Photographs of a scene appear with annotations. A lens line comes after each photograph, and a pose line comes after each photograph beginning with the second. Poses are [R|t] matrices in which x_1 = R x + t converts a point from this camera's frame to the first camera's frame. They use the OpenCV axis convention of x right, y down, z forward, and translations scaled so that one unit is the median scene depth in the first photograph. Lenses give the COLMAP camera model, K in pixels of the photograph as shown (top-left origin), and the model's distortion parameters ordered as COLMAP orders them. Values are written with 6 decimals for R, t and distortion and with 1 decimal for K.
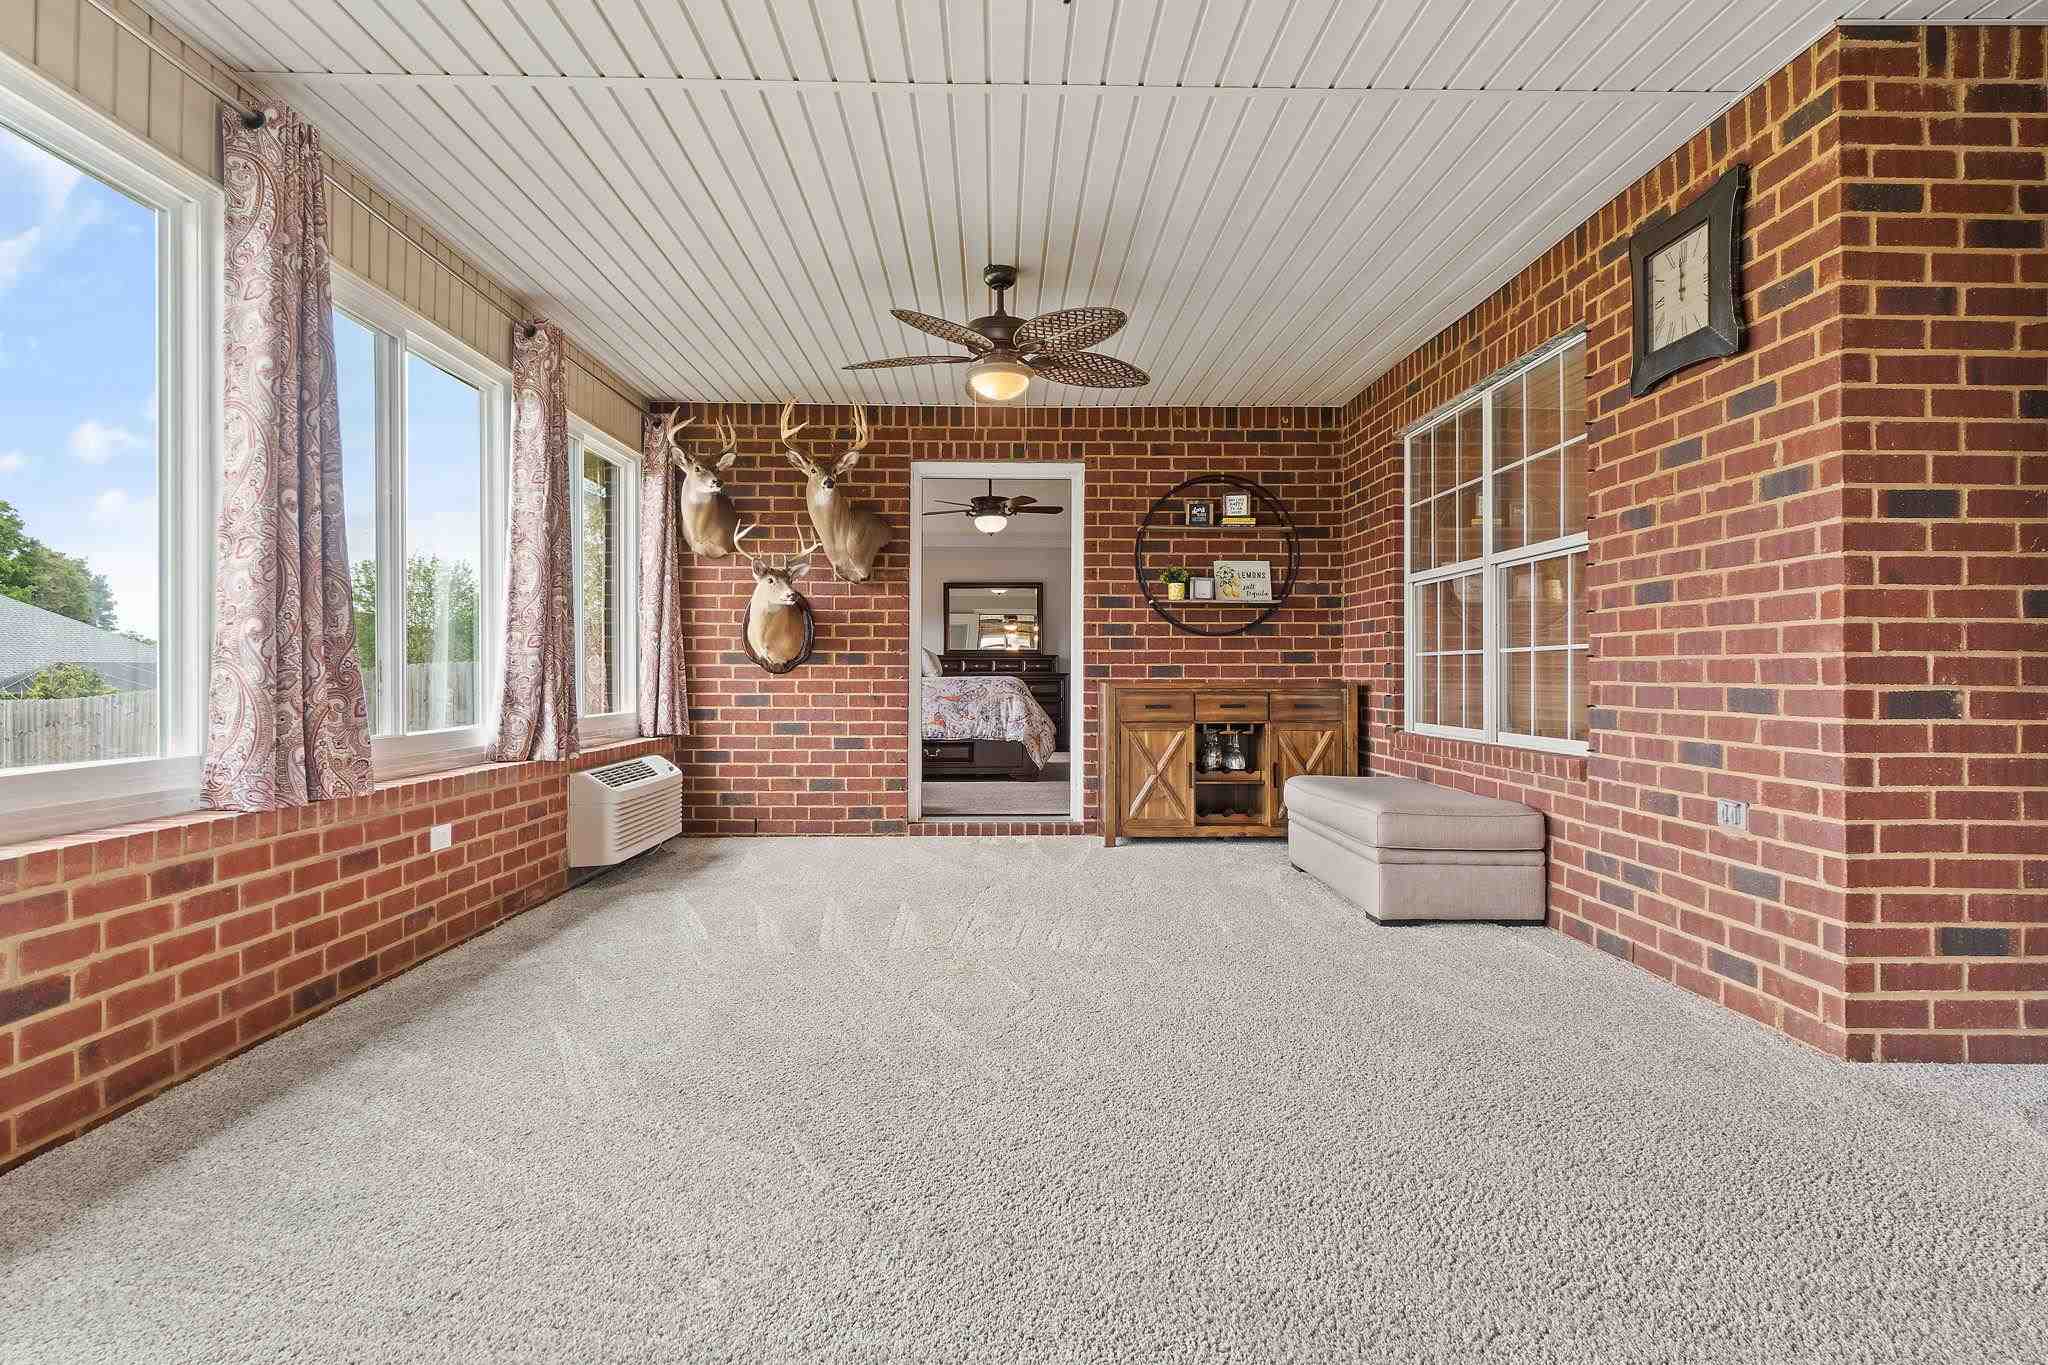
lens RADIAL K [[1583.2, 0, 1025.0], [0, 1583.2, 680.8], [0, 0, 1]] dist [-0.004148, -0.002920]
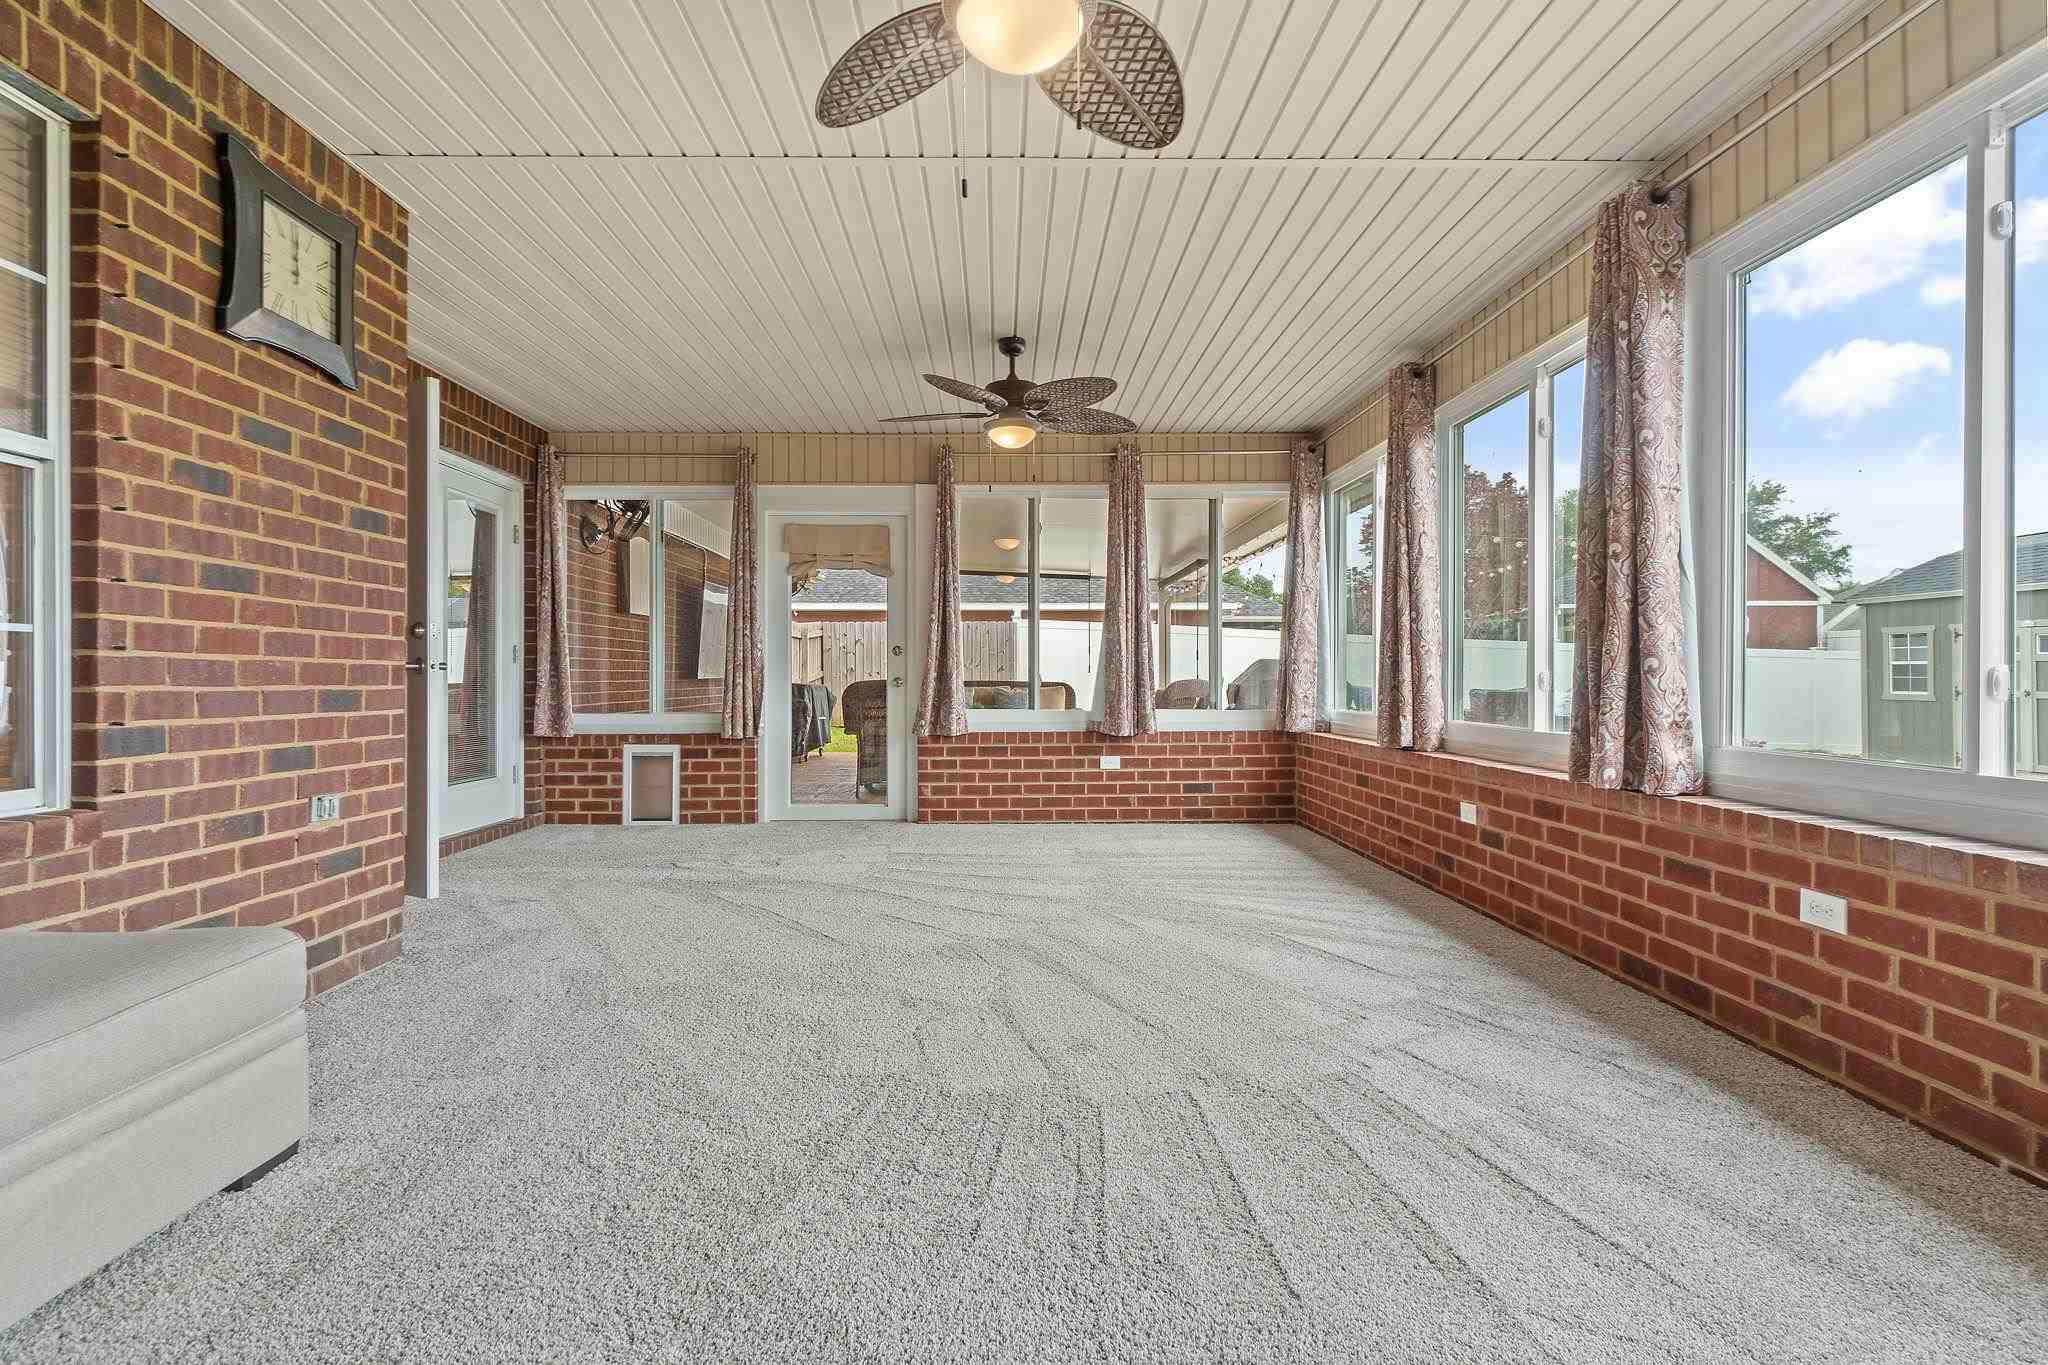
lens RADIAL K [[1583.2, 0, 1027.3], [0, 1583.2, 680.3], [0, 0, 1]] dist [-0.004148, -0.002920]
pose [[-0.999999, 0.000520, -0.001017, -0.023861], [0.000516, 0.999991, 0.004151, -0.005625], [0.001019, 0.004151, -0.999991, 1.929460]]
